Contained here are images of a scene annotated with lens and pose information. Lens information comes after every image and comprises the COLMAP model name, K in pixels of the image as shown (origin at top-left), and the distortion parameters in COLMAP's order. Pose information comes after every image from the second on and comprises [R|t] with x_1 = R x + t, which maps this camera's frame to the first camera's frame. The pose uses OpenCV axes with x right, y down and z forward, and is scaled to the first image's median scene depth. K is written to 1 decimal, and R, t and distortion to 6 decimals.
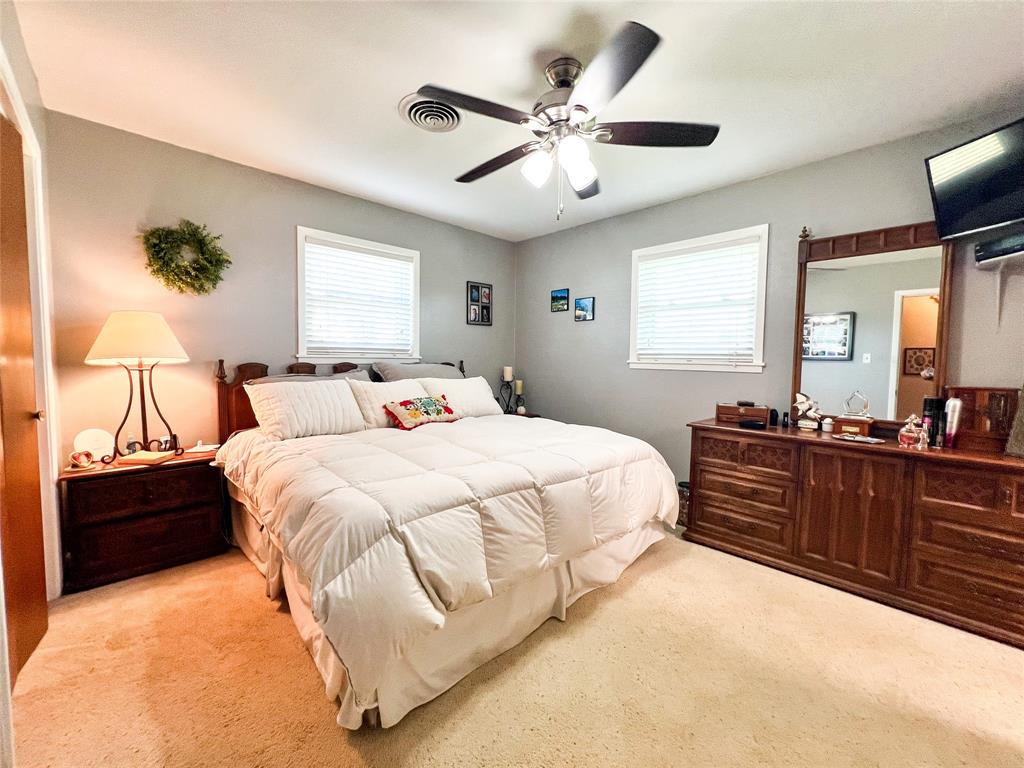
lens RADIAL K [[422.1, 0, 509.4], [0, 422.1, 382.2], [0, 0, 1]] dist [-0.002527, -0.000270]
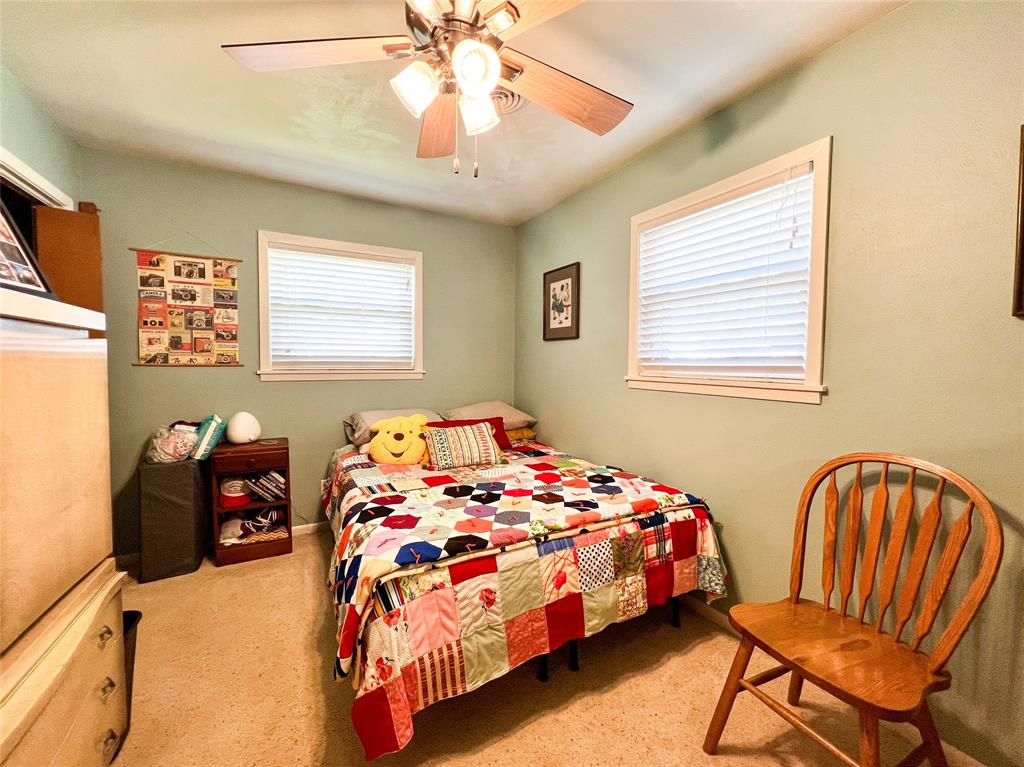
lens RADIAL K [[422.1, 0, 509.4], [0, 422.1, 381.7], [0, 0, 1]] dist [-0.002527, -0.000270]
pose [[0.968105, -0.002124, -0.250535, 0.240529], [-0.003510, 0.999751, -0.022037, -0.025601], [0.250519, 0.022214, 0.967857, 0.259479]]
